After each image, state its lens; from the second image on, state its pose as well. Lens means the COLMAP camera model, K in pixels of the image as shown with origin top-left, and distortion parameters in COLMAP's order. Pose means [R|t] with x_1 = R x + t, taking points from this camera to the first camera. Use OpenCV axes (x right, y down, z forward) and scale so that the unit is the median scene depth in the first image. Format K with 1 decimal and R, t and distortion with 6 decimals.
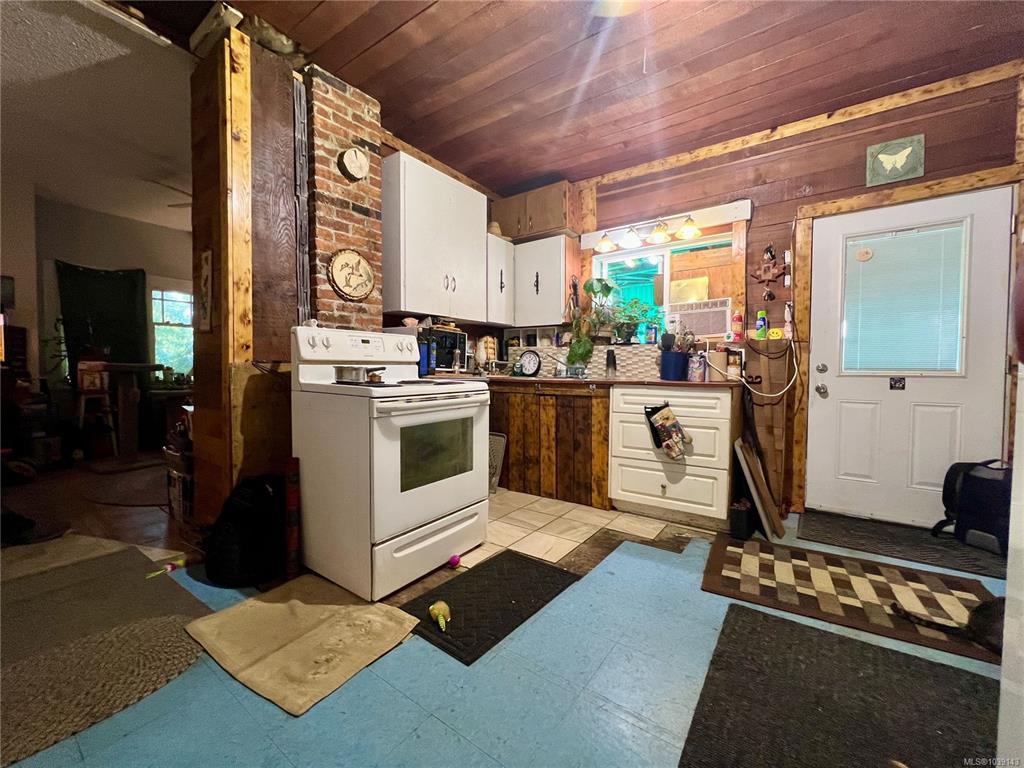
lens RADIAL K [[410.8, 0, 506.7], [0, 410.8, 382.7], [0, 0, 1]] dist [-0.002210, 0.000369]
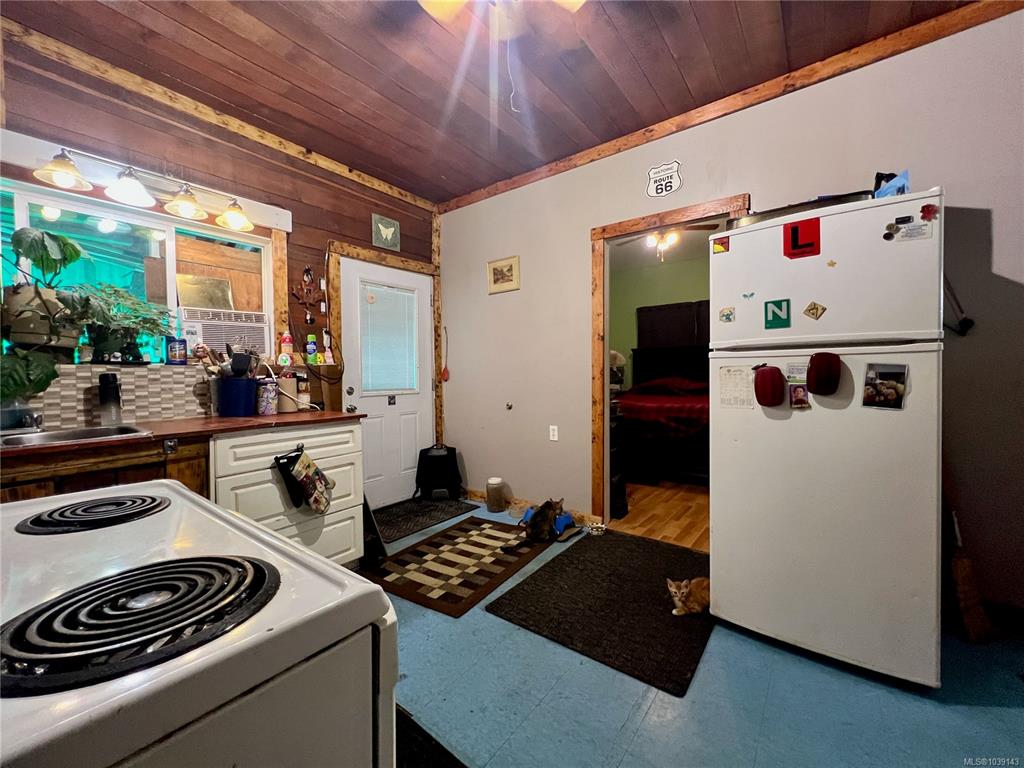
lens RADIAL K [[410.8, 0, 510.9], [0, 410.8, 382.0], [0, 0, 1]] dist [-0.002210, 0.000369]
pose [[0.029797, -0.029389, 0.999124, -0.379172], [0.043859, 0.998643, 0.028067, -0.079093], [-0.998593, 0.042984, 0.031046, 0.572029]]
